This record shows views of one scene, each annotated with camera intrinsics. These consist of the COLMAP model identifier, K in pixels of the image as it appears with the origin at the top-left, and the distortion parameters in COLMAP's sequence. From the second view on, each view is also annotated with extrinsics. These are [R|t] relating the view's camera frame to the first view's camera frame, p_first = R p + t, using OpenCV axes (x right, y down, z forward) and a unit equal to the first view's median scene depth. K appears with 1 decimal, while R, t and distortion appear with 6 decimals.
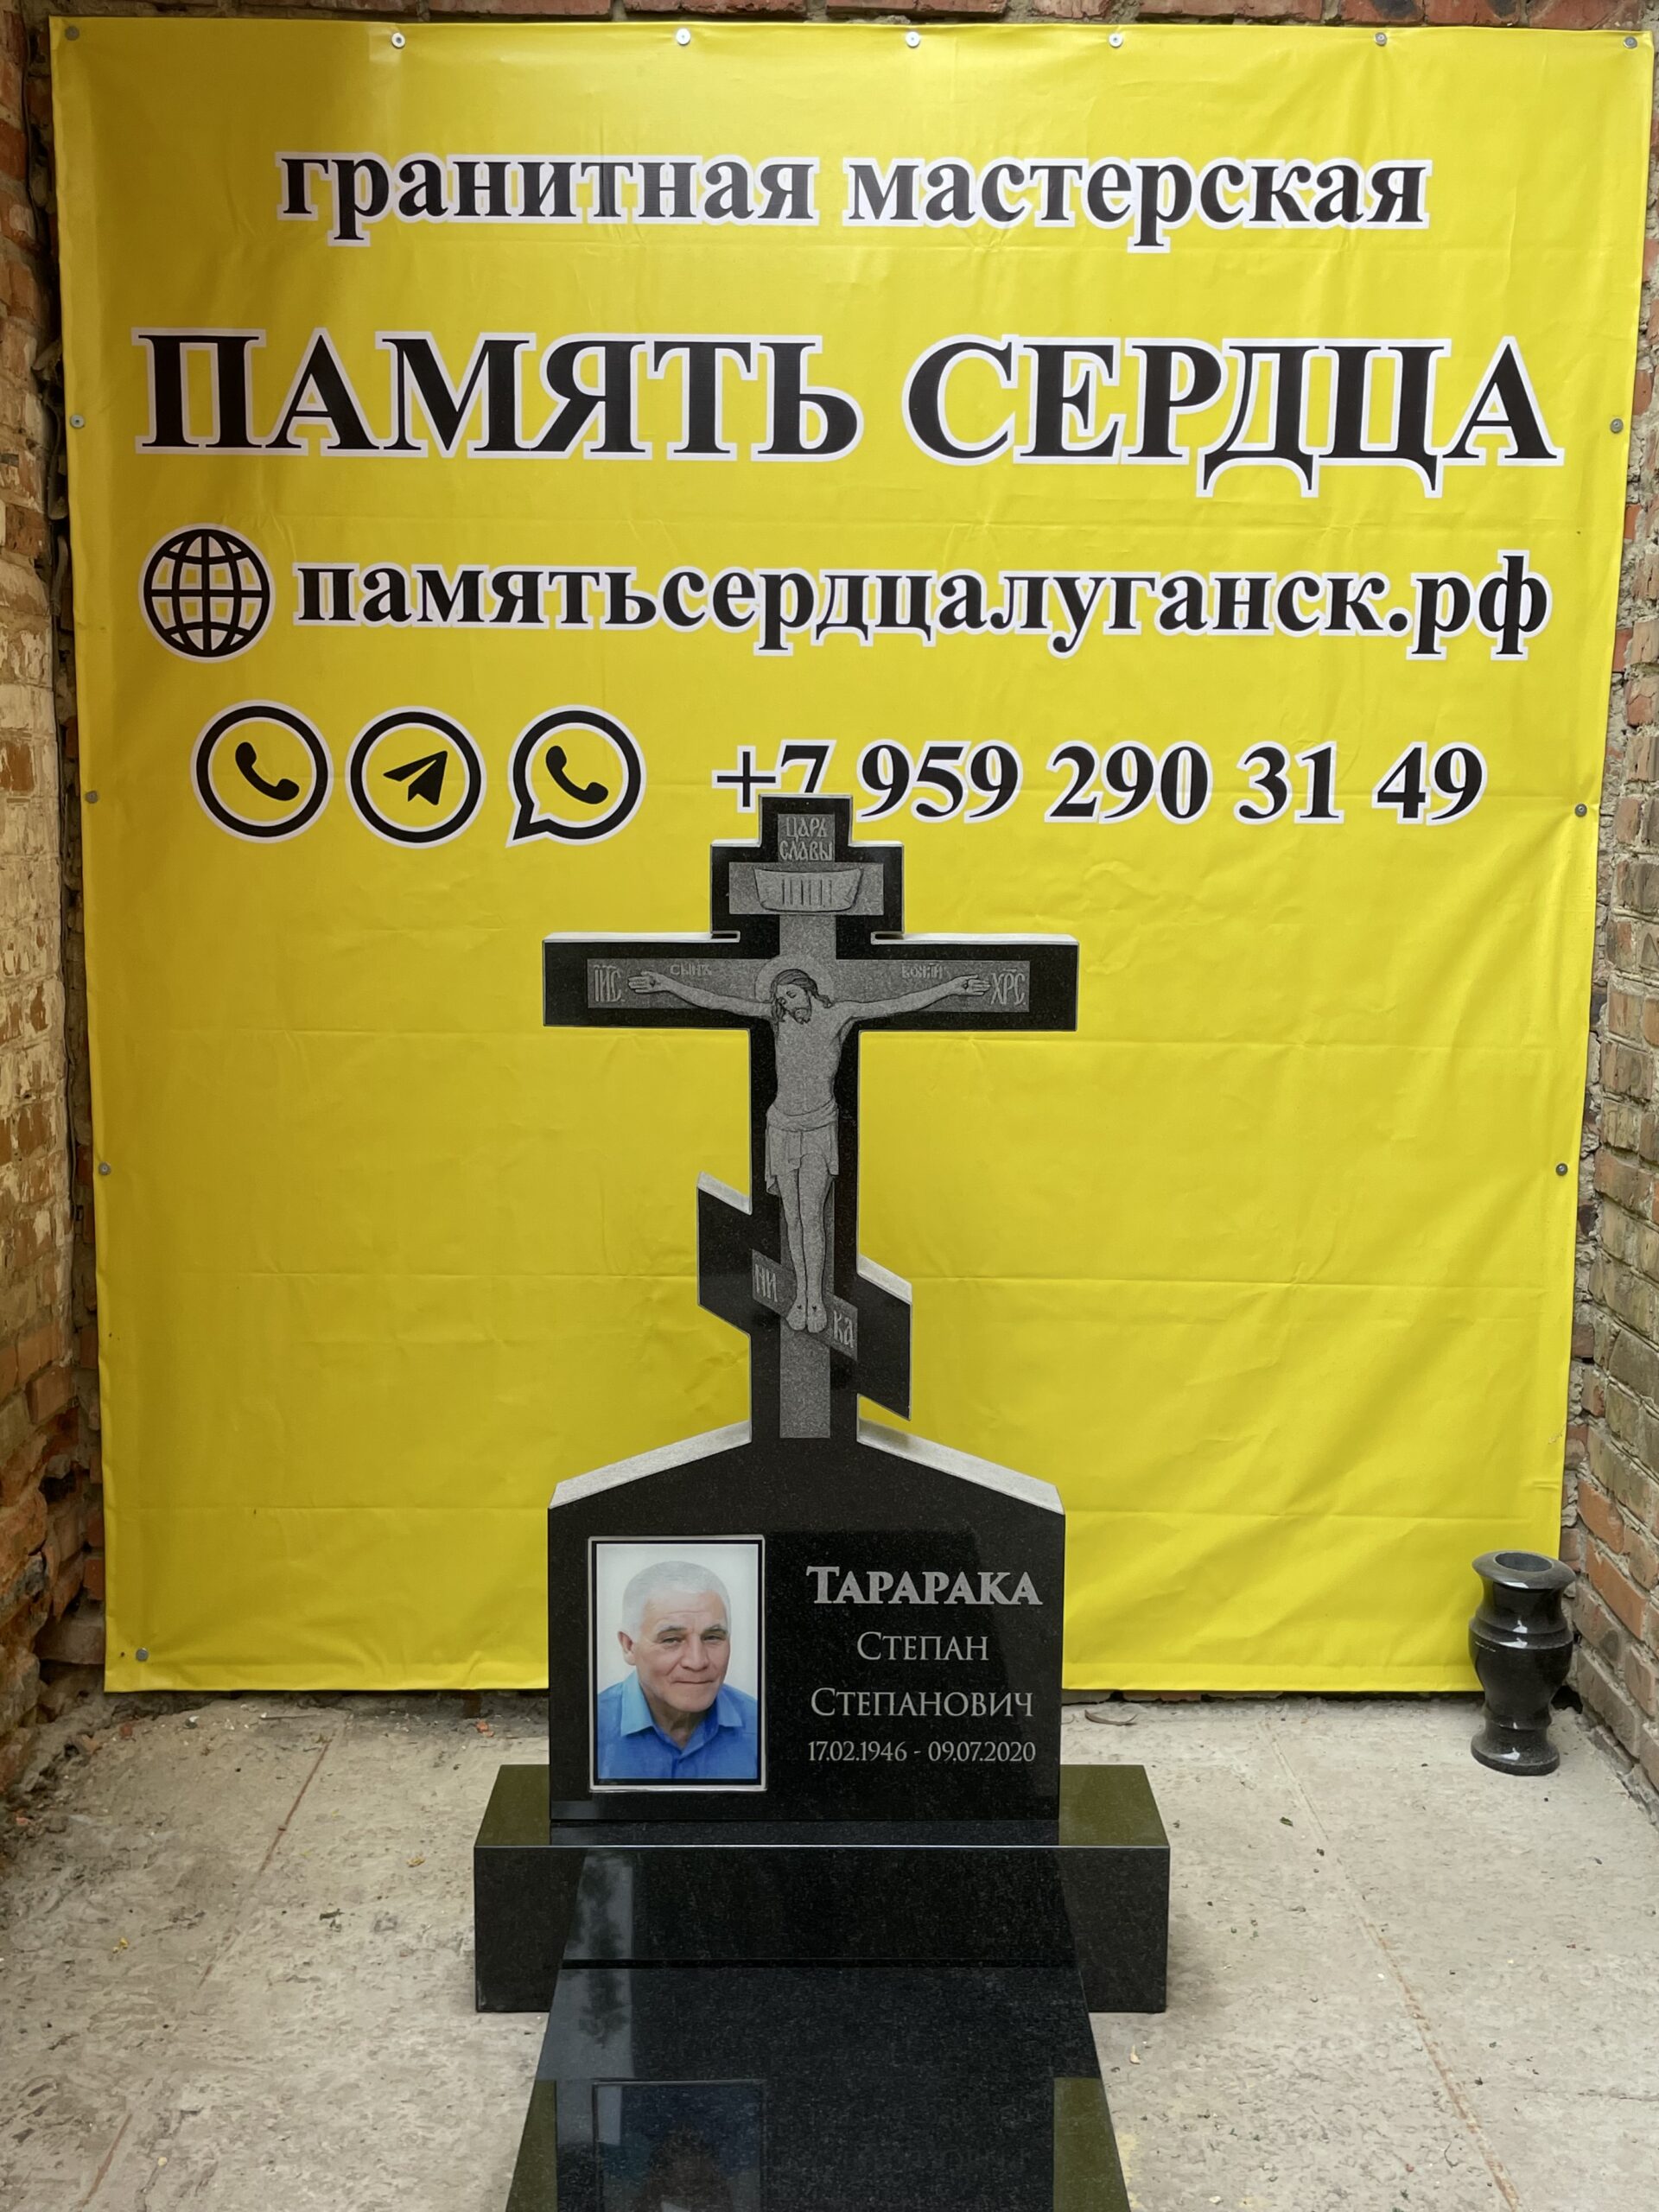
lens RADIAL K [[1986.1, 0, 834.5], [0, 1986.1, 1100.7], [0, 0, 1]] dist [0.035075, -0.070033]
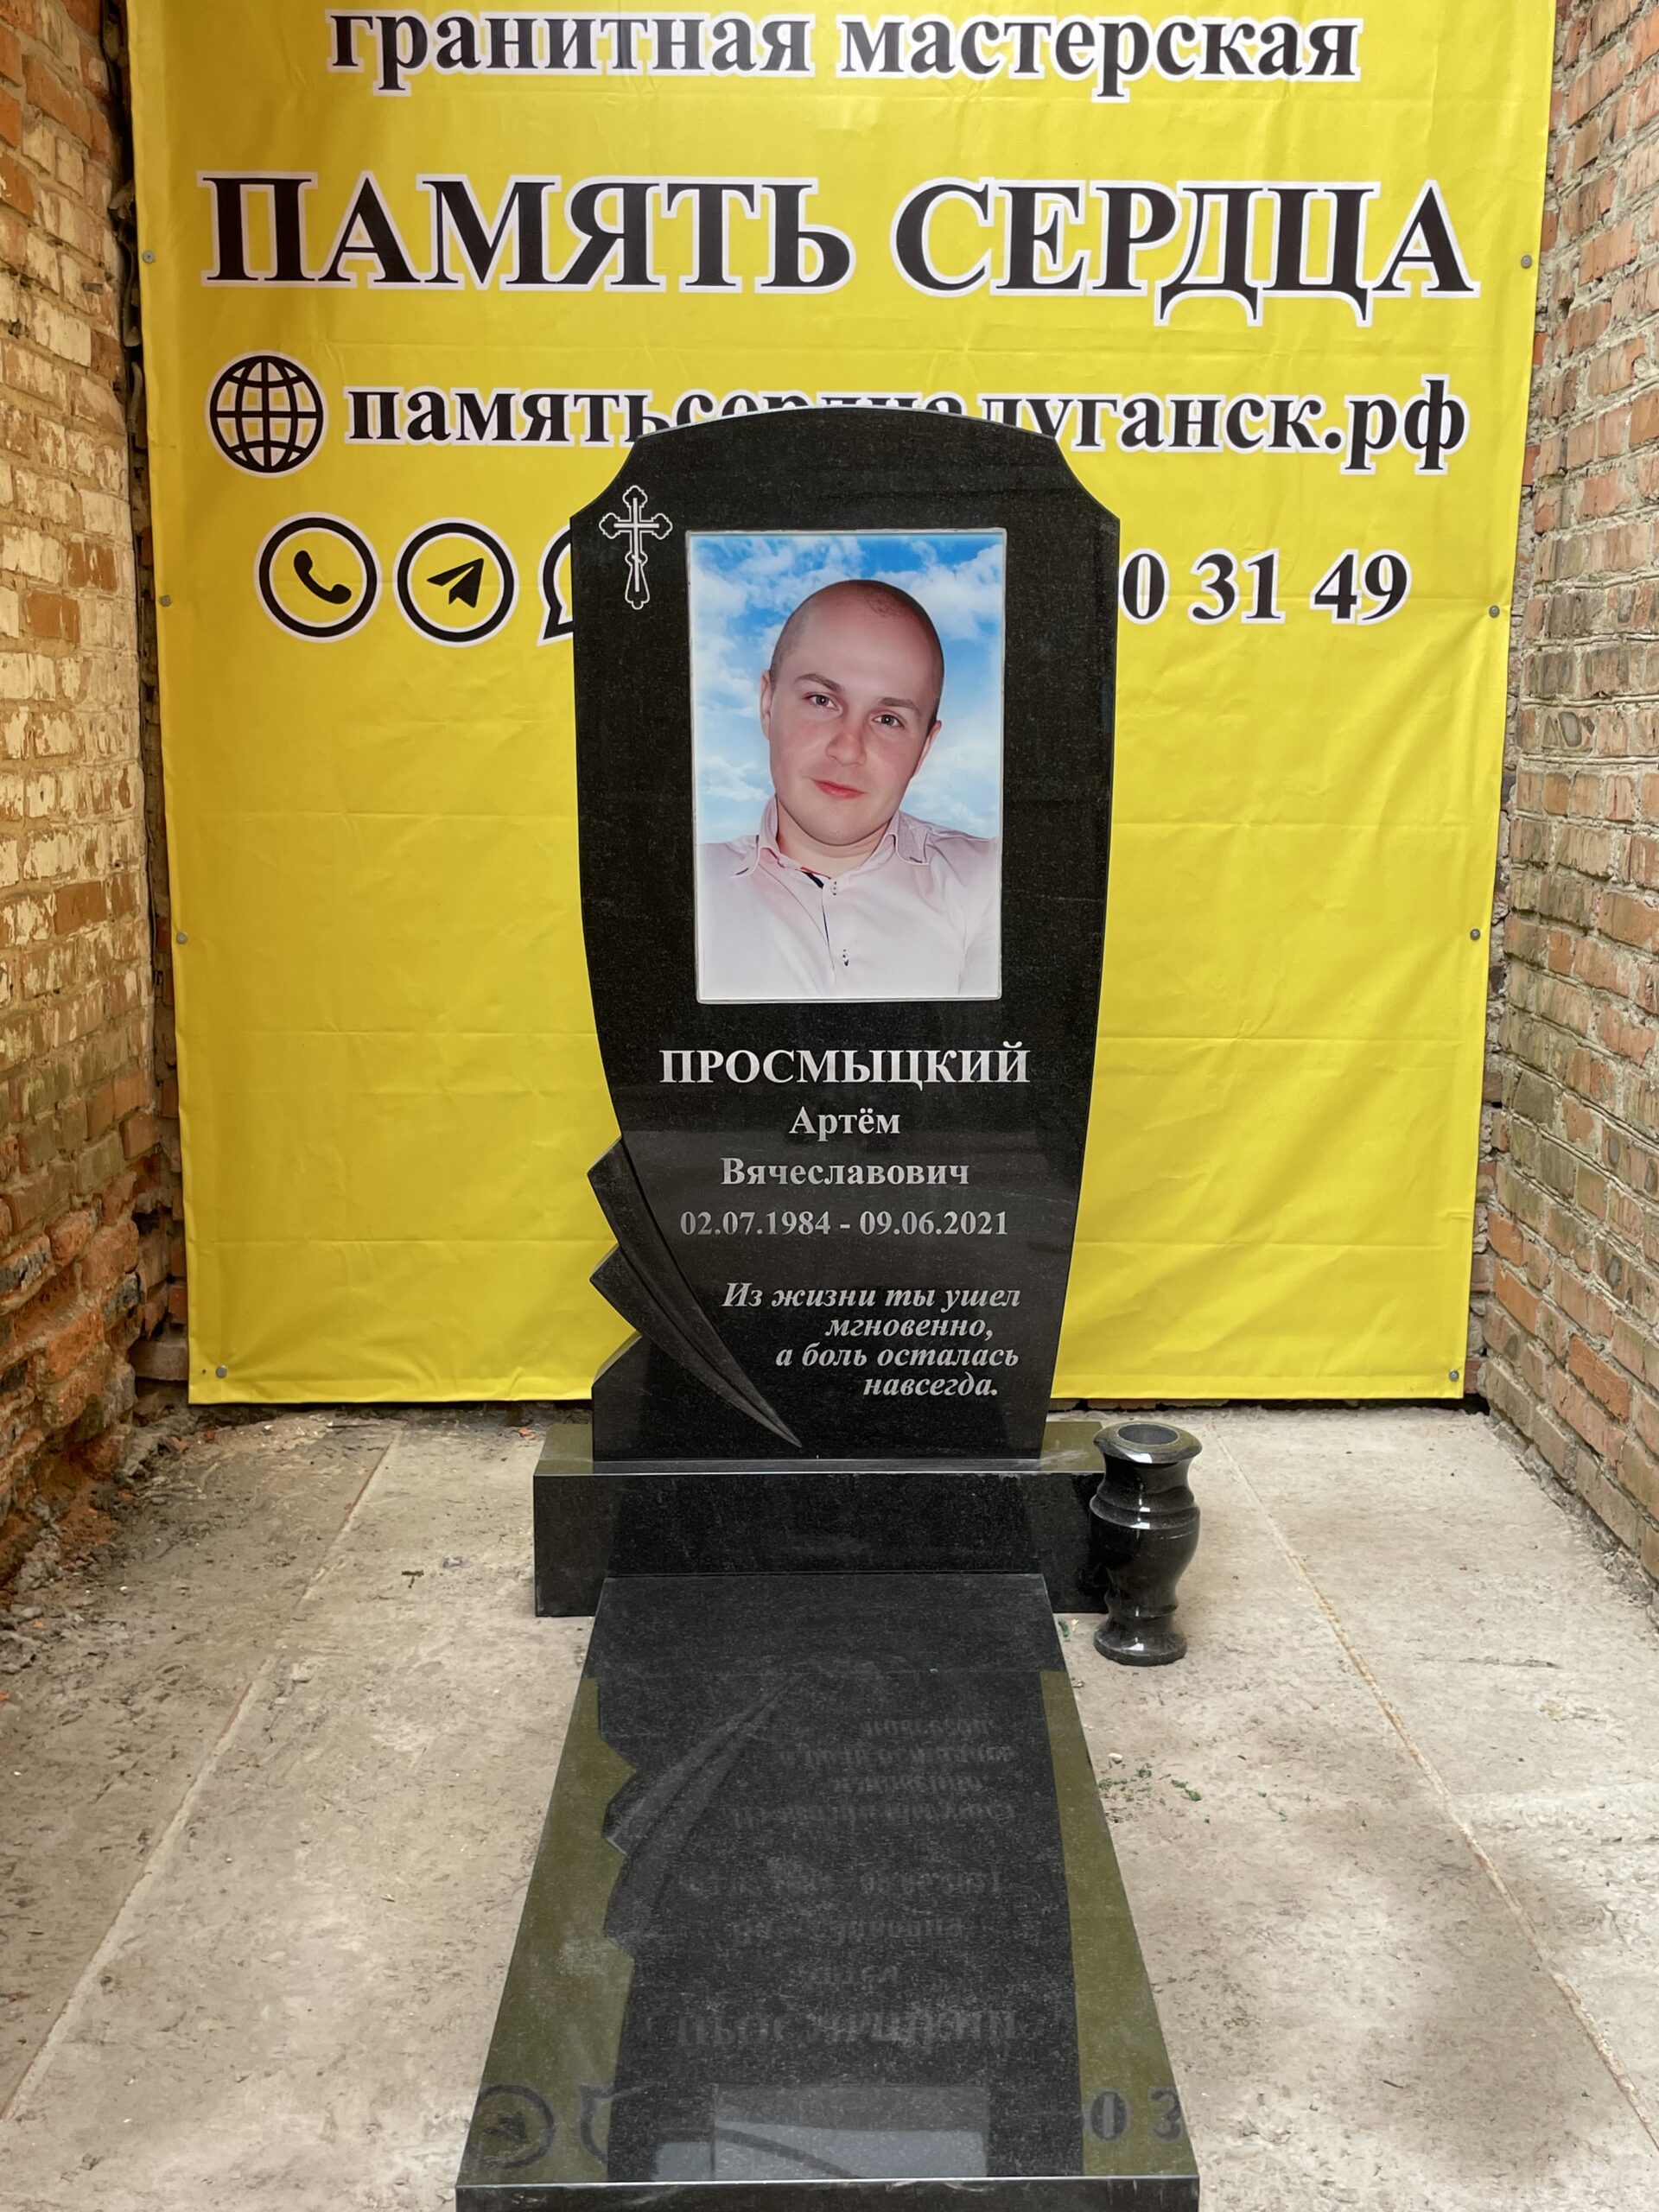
lens RADIAL K [[1986.1, 0, 847.1], [0, 1986.1, 1095.5], [0, 0, 1]] dist [0.035075, -0.070033]
pose [[0.999901, -0.005047, 0.013144, -0.007250], [0.004451, 0.998978, 0.044979, 0.077928], [-0.013358, -0.044916, 0.998901, -0.136038]]
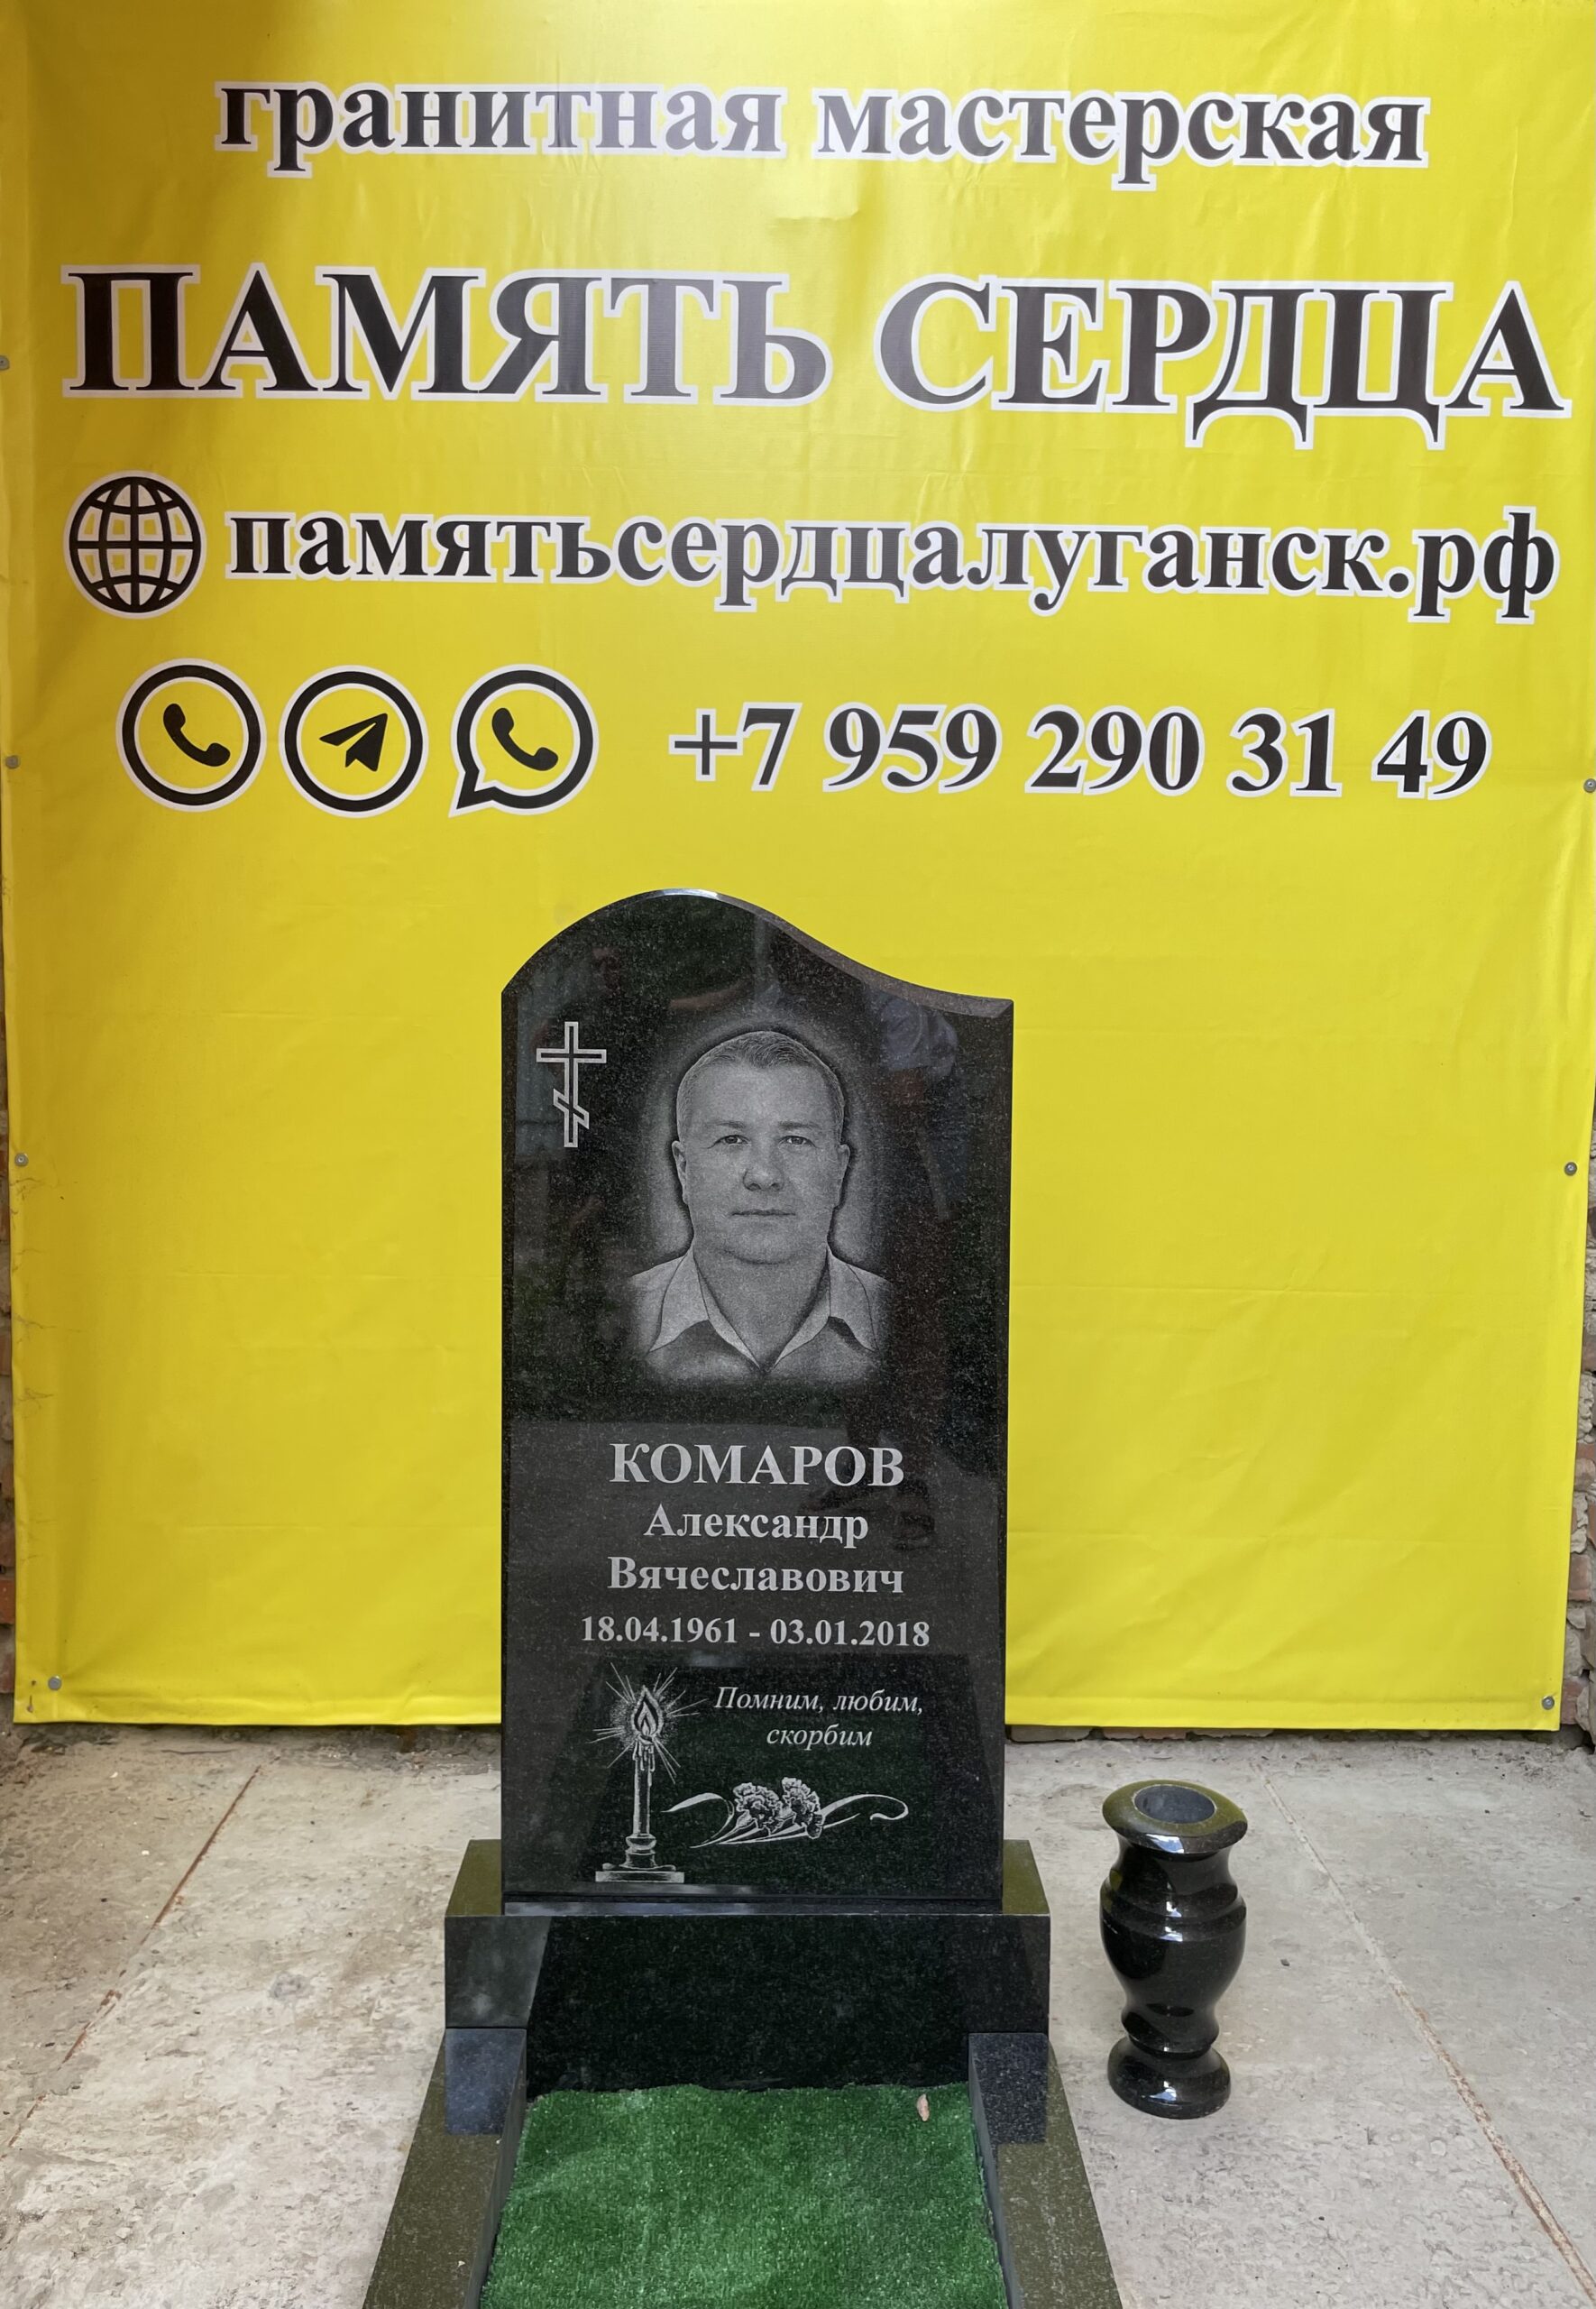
lens RADIAL K [[1749.7, 0, 793.1], [0, 1749.7, 1149.0], [0, 0, 1]] dist [0.044309, -0.074778]
pose [[0.999989, 0.004239, 0.002173, -0.004443], [-0.004149, 0.999188, -0.040072, 0.063864], [-0.002341, 0.040062, 0.999194, 0.180222]]
